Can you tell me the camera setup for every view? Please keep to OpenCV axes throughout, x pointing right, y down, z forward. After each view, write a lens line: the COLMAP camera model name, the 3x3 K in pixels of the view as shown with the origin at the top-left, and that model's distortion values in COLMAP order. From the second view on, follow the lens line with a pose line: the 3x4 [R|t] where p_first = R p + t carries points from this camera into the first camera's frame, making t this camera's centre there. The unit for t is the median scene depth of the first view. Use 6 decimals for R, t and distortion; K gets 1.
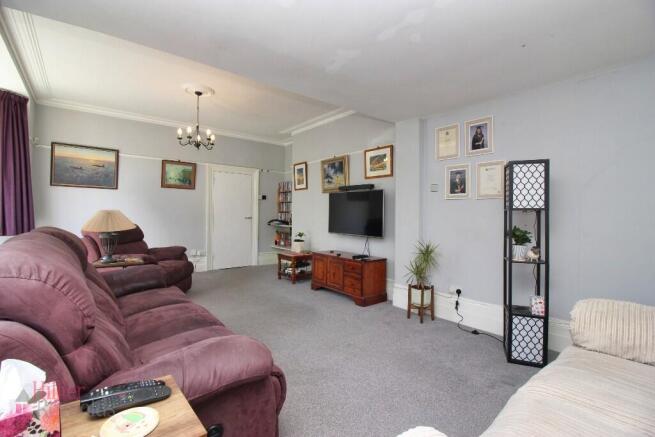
lens RADIAL K [[304.1, 0, 327.2], [0, 304.1, 218.8], [0, 0, 1]] dist [-0.004942, -0.001475]
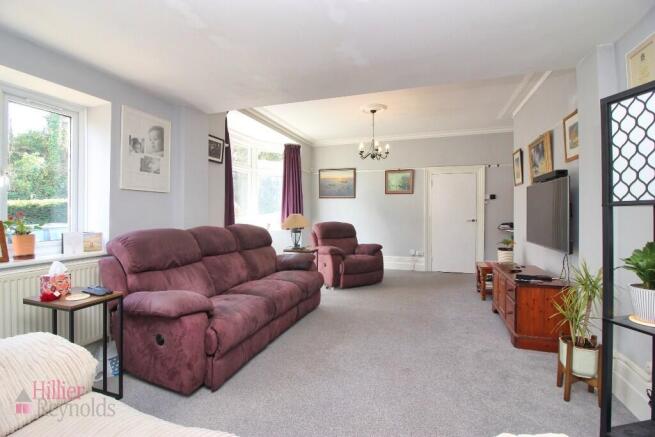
lens RADIAL K [[304.1, 0, 326.5], [0, 304.1, 217.5], [0, 0, 1]] dist [-0.004942, -0.001475]
pose [[0.531705, -0.000737, -0.846929, 0.363888], [-0.009468, 0.999932, -0.006814, -0.001868], [0.846877, 0.011642, 0.531662, 0.190834]]
